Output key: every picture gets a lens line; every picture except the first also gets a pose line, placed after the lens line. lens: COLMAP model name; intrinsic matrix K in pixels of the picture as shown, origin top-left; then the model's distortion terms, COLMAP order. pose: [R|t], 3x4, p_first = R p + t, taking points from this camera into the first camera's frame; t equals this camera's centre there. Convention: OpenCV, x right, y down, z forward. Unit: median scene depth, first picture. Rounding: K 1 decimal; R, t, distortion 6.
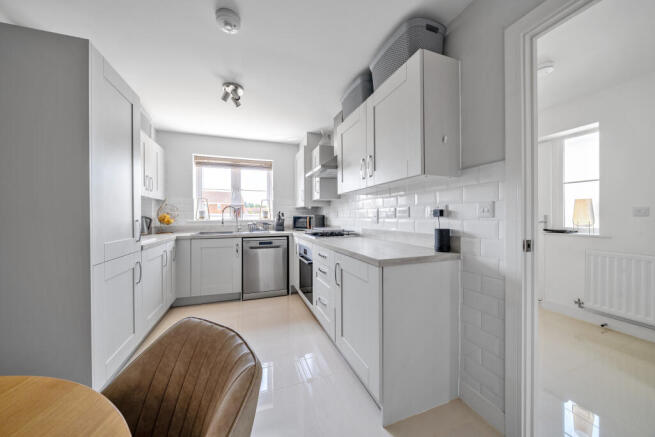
lens RADIAL K [[224.3, 0, 315.7], [0, 224.3, 216.8], [0, 0, 1]] dist [-0.000475, -0.000043]
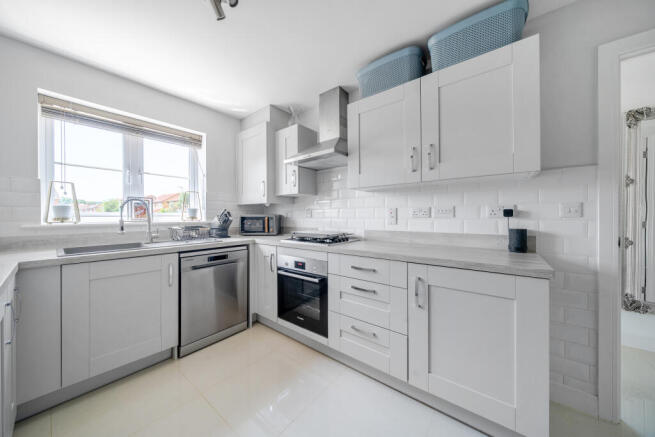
lens RADIAL K [[224.3, 0, 315.7], [0, 224.3, 216.8], [0, 0, 1]] dist [-0.000475, -0.000043]
pose [[0.842934, -0.002937, 0.538008, -0.362967], [0.001942, 0.999995, 0.002415, -0.002179], [-0.538013, -0.000991, 0.842936, 0.329468]]
